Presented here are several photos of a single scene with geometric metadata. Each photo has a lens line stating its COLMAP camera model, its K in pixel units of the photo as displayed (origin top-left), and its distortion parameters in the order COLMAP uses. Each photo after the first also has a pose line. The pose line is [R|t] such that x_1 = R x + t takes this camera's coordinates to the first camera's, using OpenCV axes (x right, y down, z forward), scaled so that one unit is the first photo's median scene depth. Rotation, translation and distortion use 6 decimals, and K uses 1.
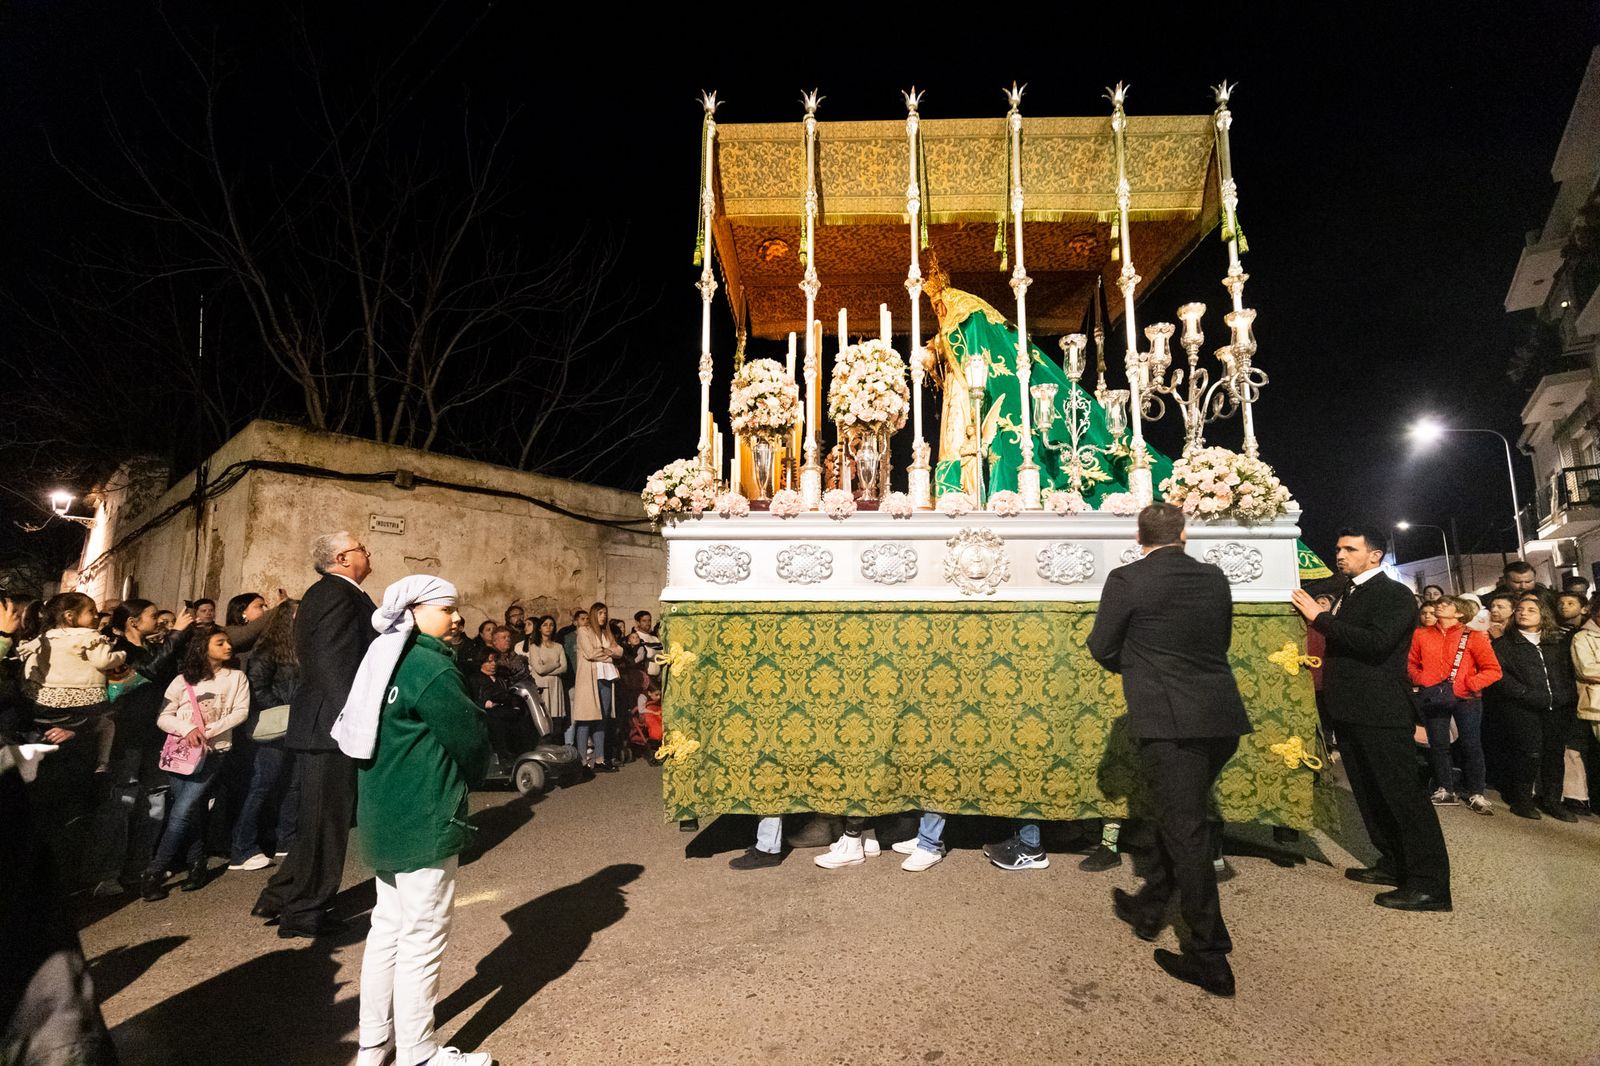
lens RADIAL K [[711.9, 0, 800.0], [0, 711.9, 533.0], [0, 0, 1]] dist [0.006532, 0.000163]
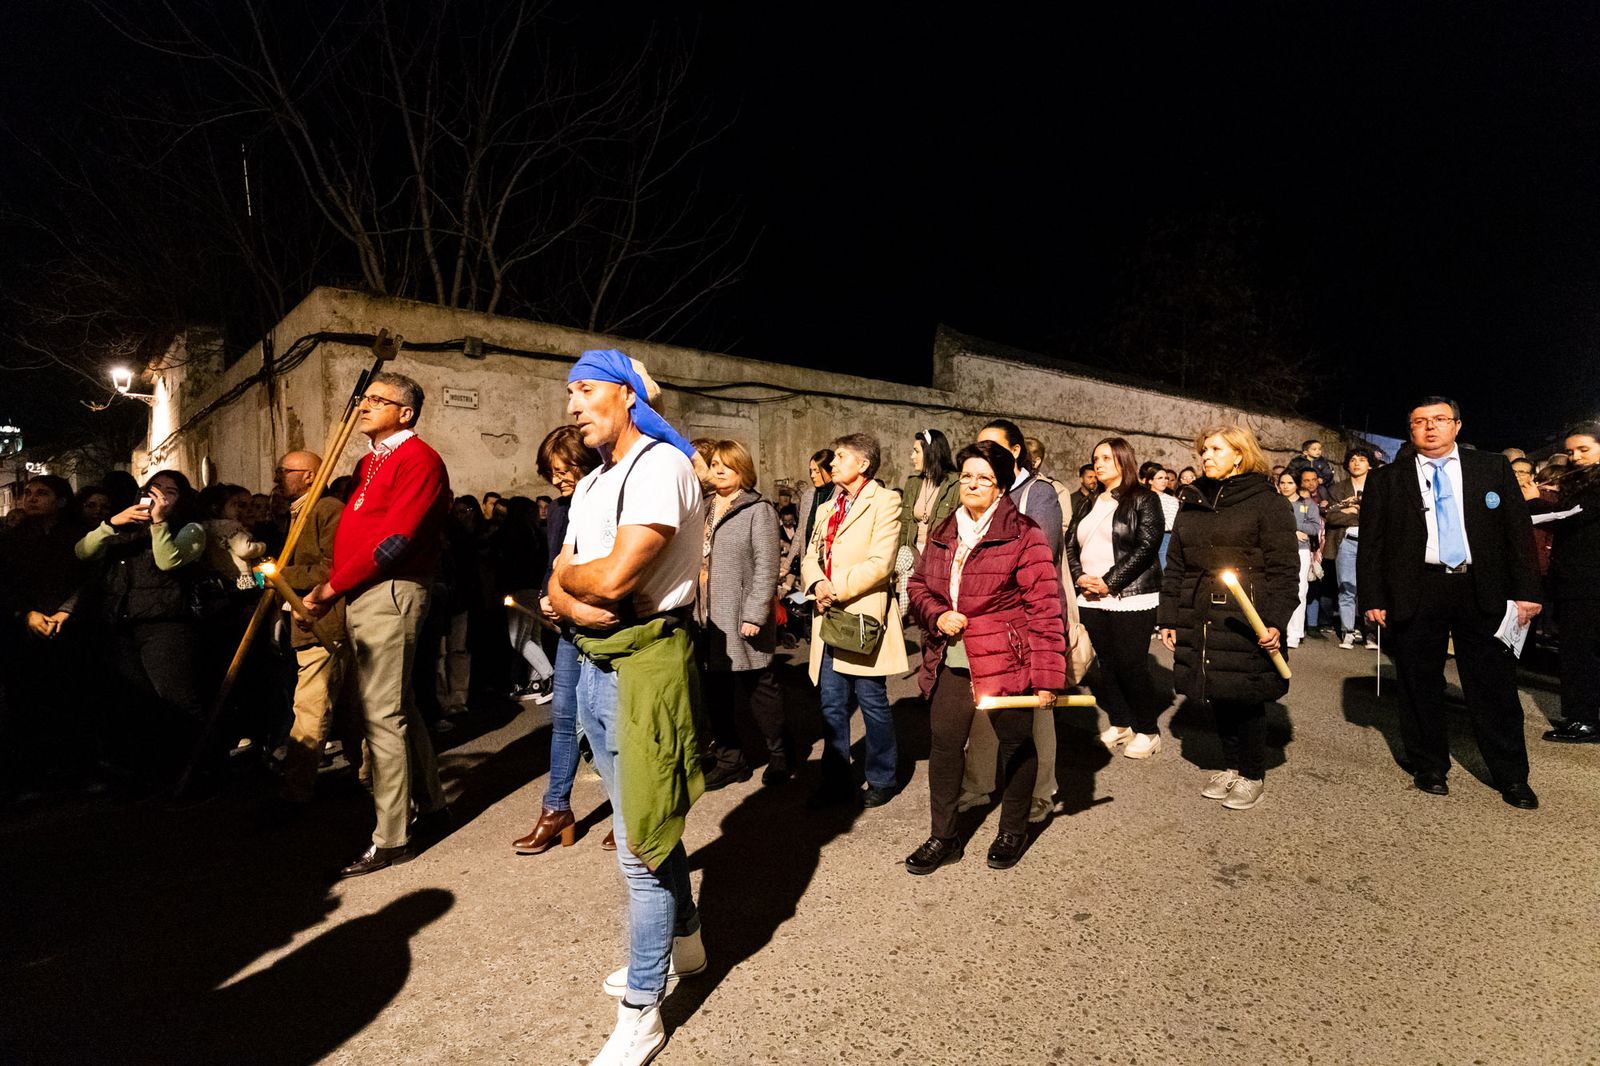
lens RADIAL K [[873.4, 0, 781.5], [0, 873.4, 531.5], [0, 0, 1]] dist [0.003811, 0.001511]
pose [[0.994445, -0.004386, -0.105169, -0.048893], [0.022200, 0.985398, 0.168816, -0.023496], [0.102893, -0.170213, 0.980021, -0.089652]]
